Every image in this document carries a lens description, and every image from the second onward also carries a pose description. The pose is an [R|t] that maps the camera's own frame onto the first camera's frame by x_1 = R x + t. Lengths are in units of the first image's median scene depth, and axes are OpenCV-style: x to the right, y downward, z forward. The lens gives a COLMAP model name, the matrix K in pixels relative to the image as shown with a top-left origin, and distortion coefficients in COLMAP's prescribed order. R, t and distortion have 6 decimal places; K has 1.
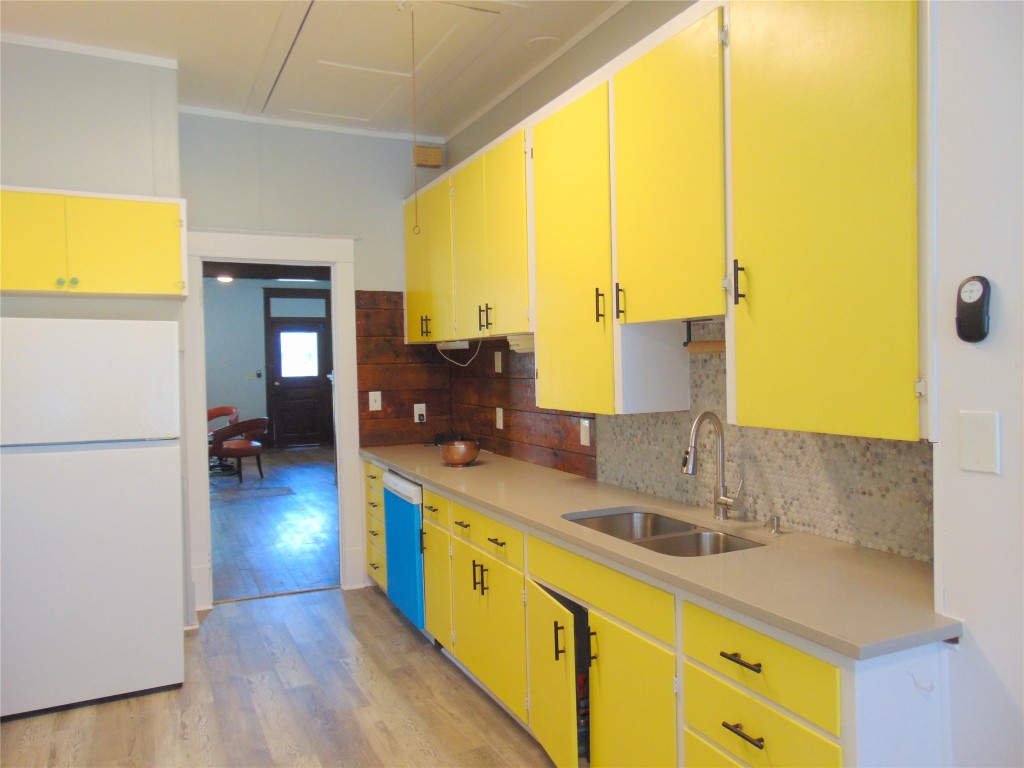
lens RADIAL K [[768.4, 0, 510.9], [0, 768.4, 382.7], [0, 0, 1]] dist [-0.025880, 0.054254]
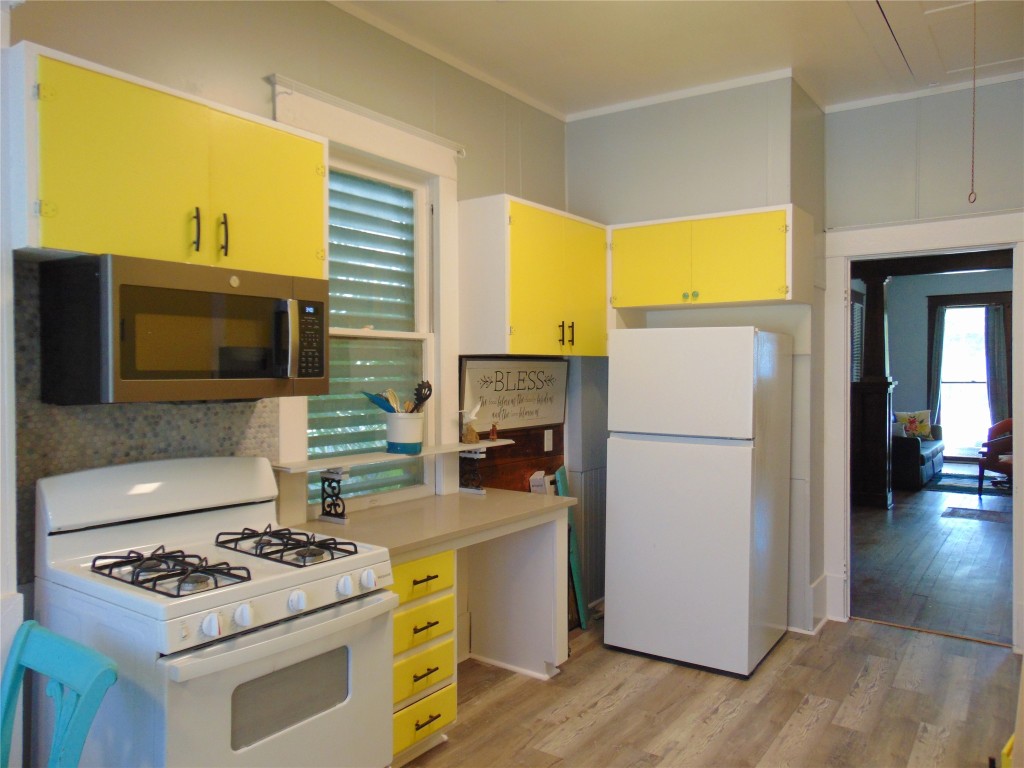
lens RADIAL K [[768.4, 0, 510.4], [0, 768.4, 382.5], [0, 0, 1]] dist [-0.025880, 0.054254]
pose [[0.487384, 0.027773, -0.872746, 0.300644], [-0.028296, 0.999471, 0.016004, -0.011571], [0.872729, 0.016895, 0.487913, 0.204713]]
